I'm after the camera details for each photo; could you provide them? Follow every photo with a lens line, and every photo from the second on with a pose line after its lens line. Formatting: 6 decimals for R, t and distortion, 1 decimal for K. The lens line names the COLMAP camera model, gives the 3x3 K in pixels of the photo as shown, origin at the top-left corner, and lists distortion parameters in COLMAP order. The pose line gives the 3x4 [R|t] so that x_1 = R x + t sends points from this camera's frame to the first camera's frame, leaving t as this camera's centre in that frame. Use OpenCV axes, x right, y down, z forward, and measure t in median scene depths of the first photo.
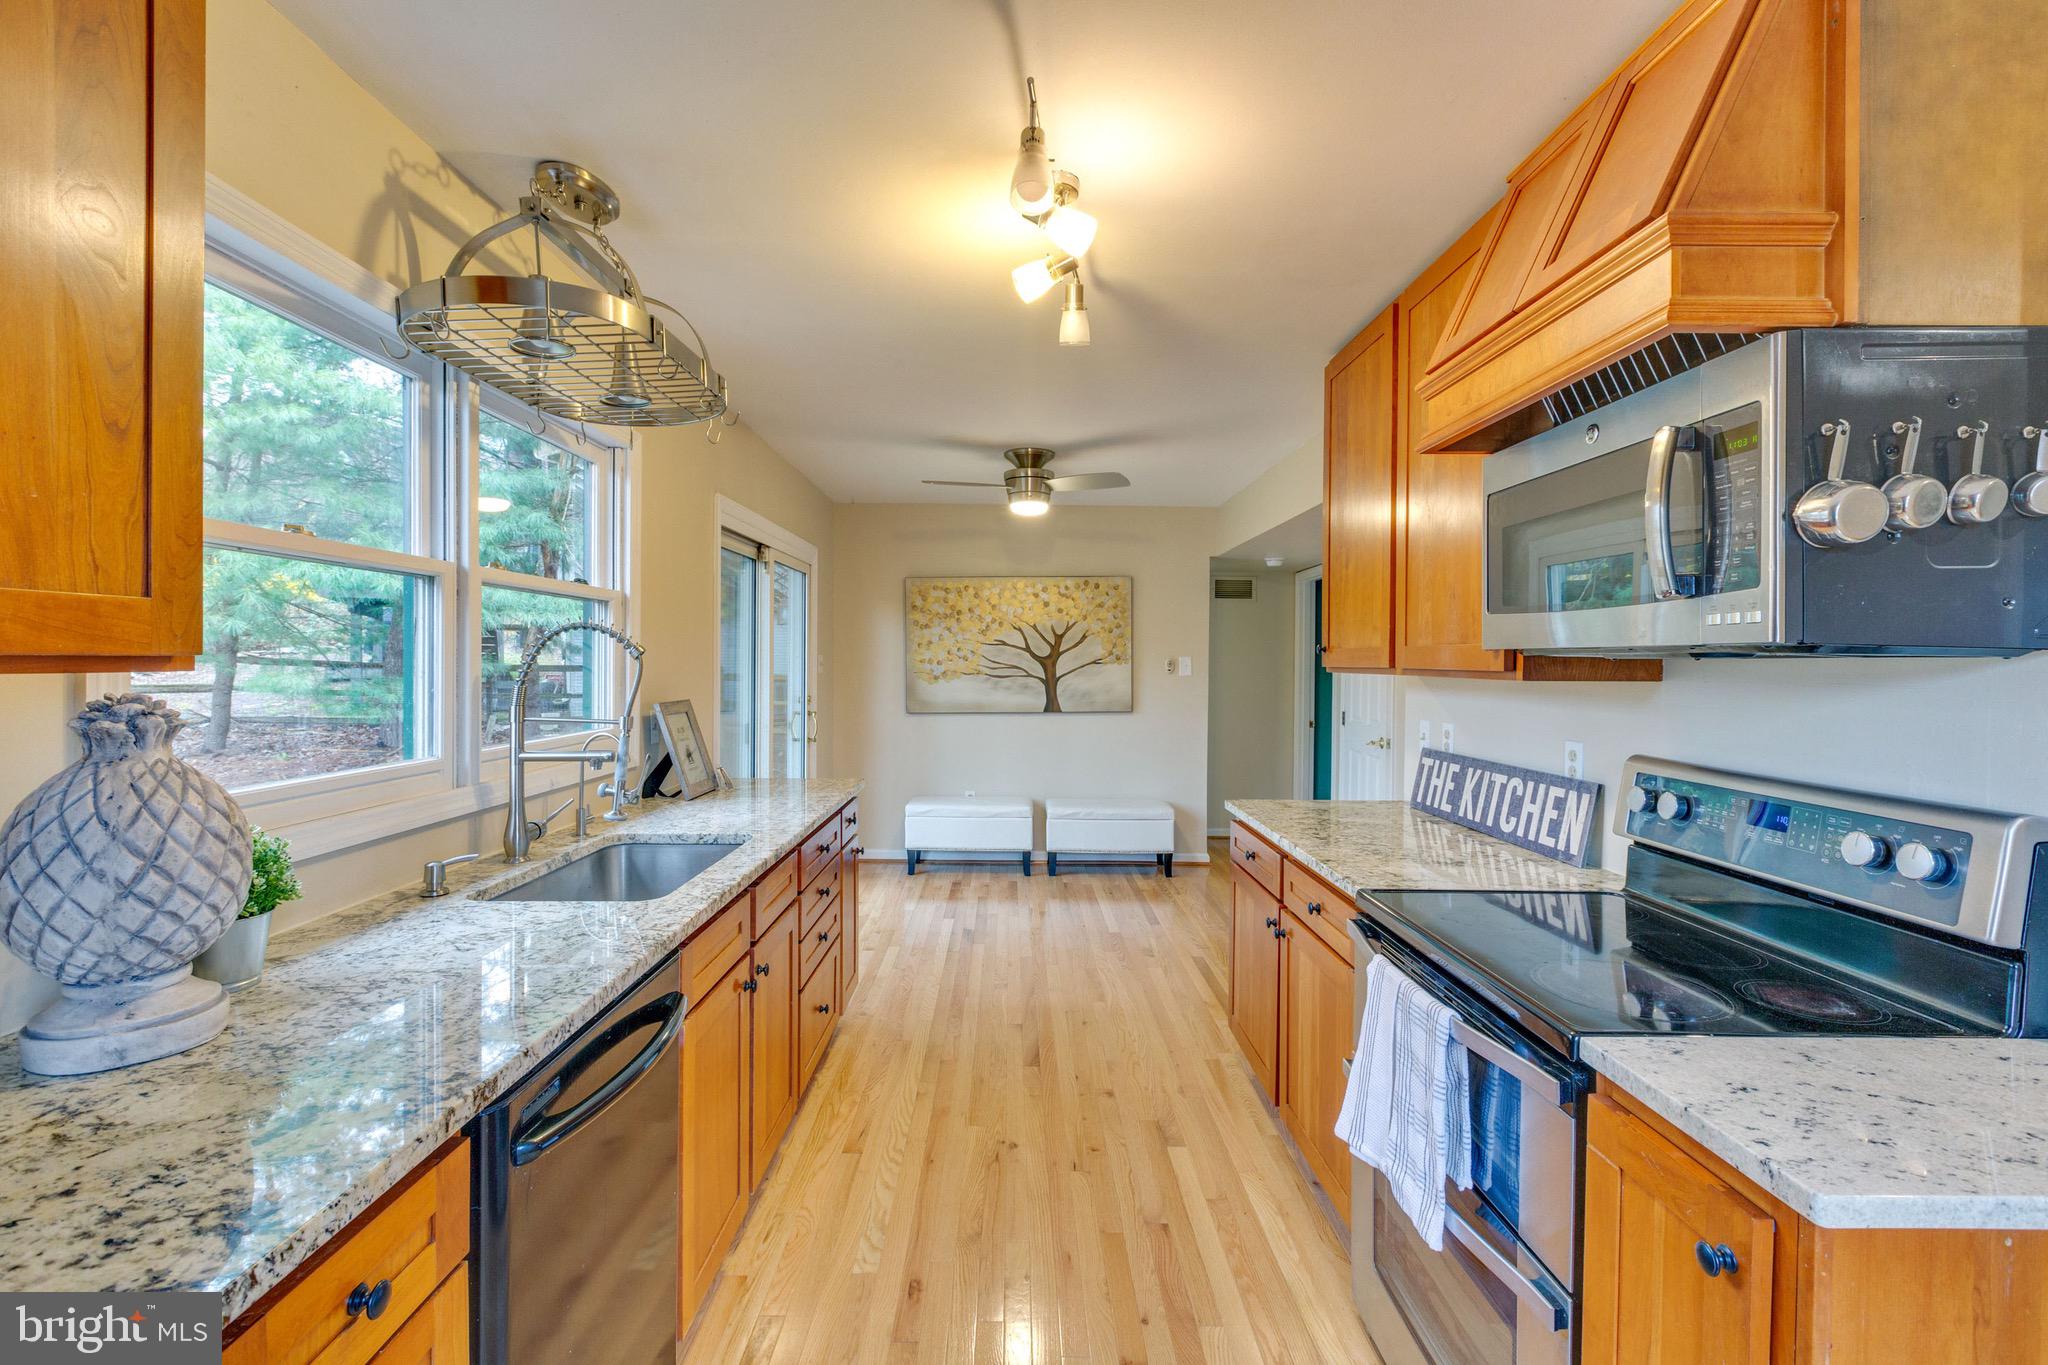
lens RADIAL K [[922.6, 0, 1018.9], [0, 922.6, 666.9], [0, 0, 1]] dist [0.000475, -0.000486]
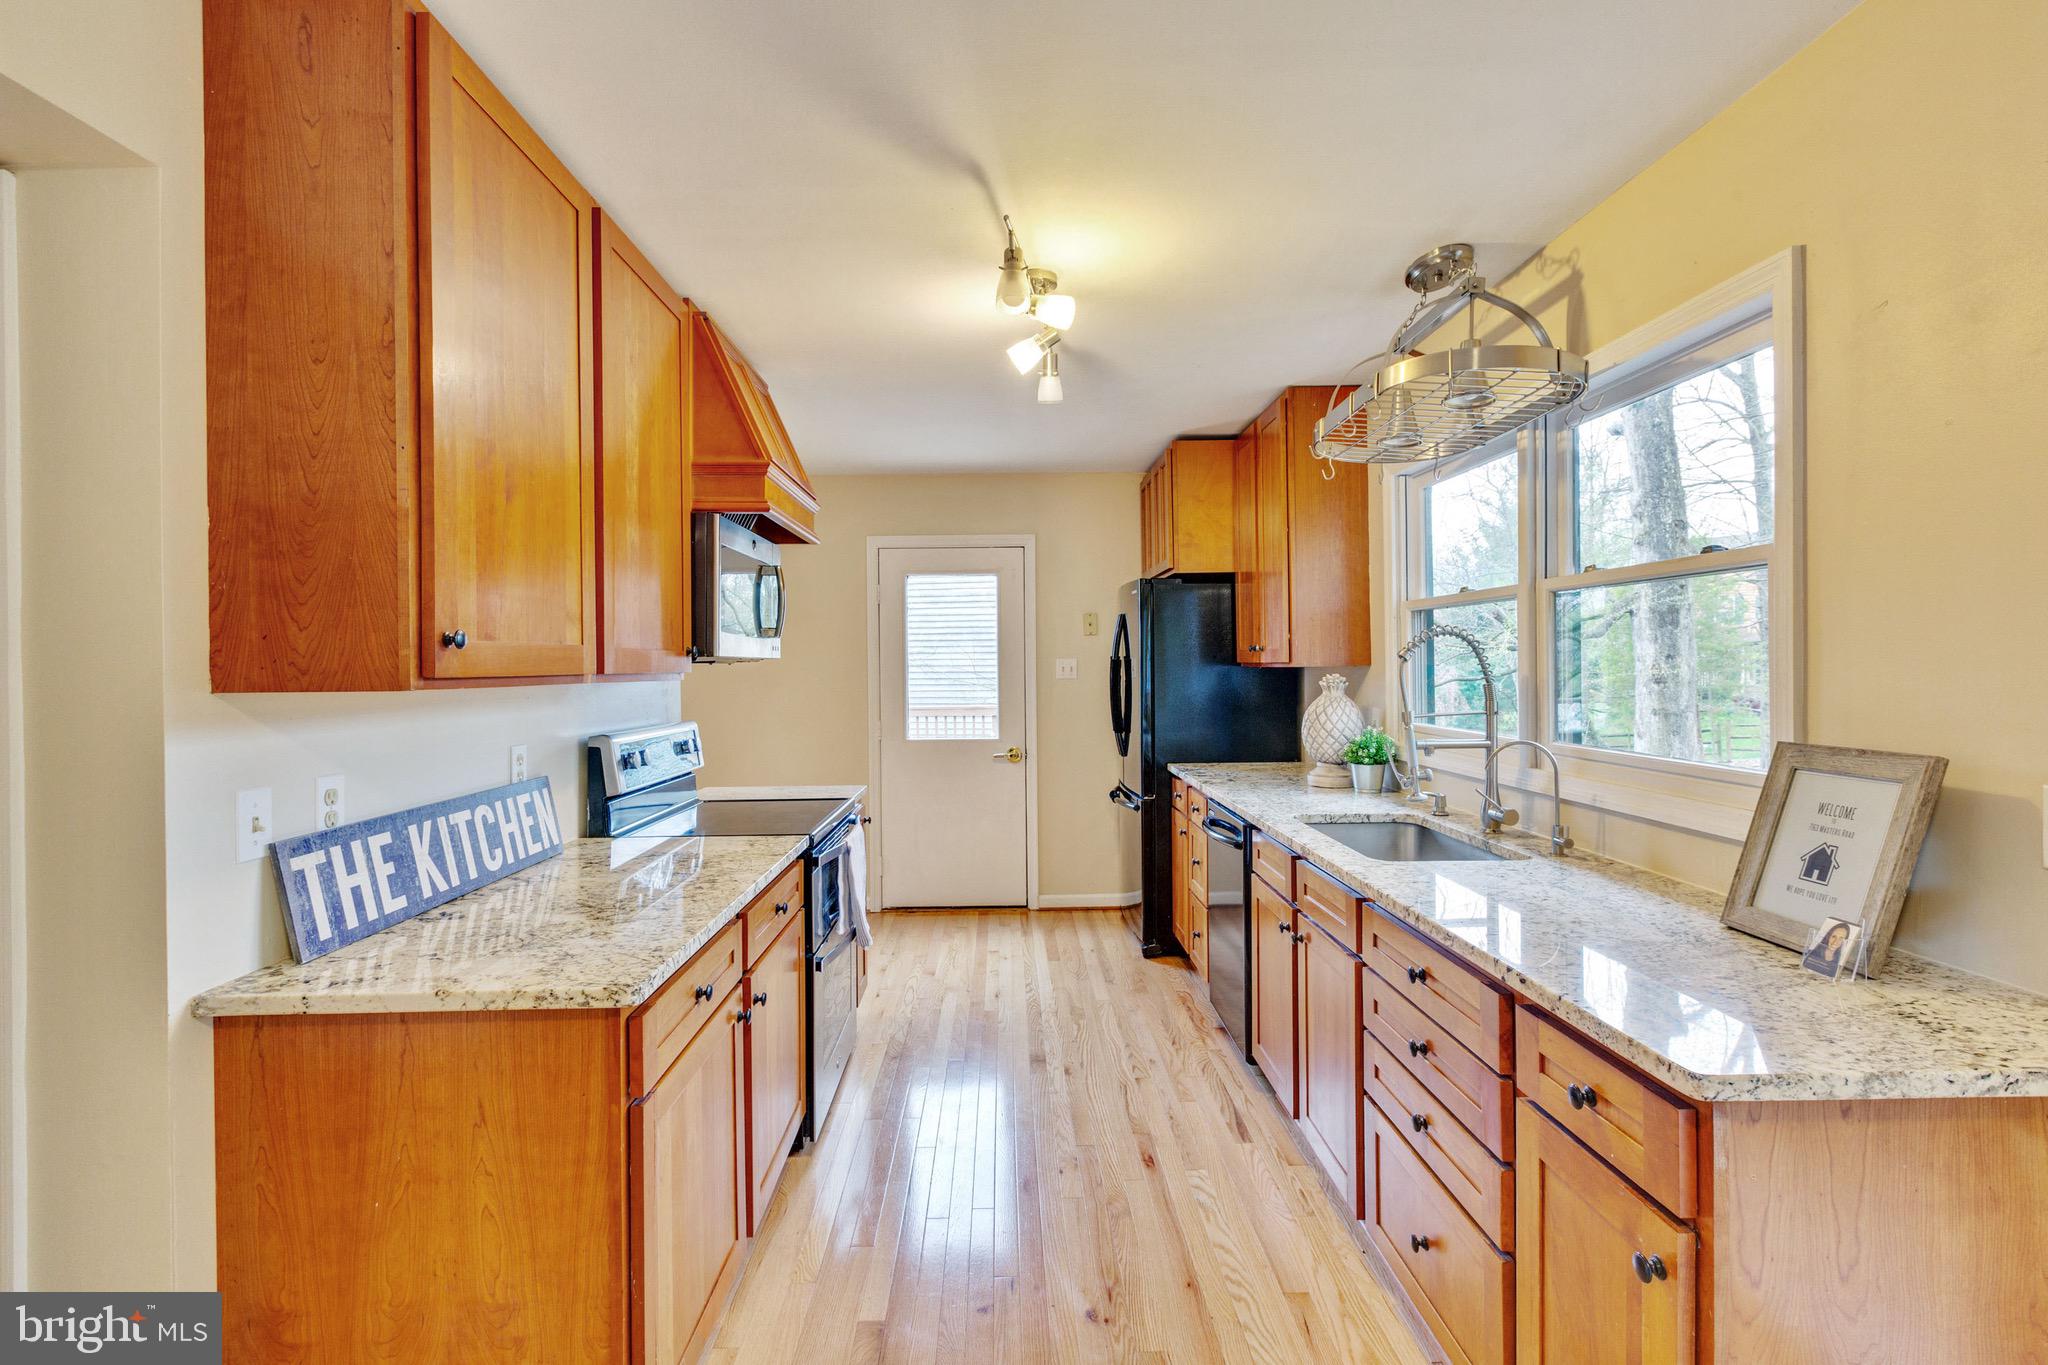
lens RADIAL K [[932.1, 0, 1026.4], [0, 932.1, 666.1], [0, 0, 1]] dist [0.000663, -0.000101]
pose [[-0.999816, 0.001278, -0.019117, 0.025535], [0.001128, 0.999968, 0.007868, -0.004608], [0.019127, 0.007845, -0.999786, 0.737374]]
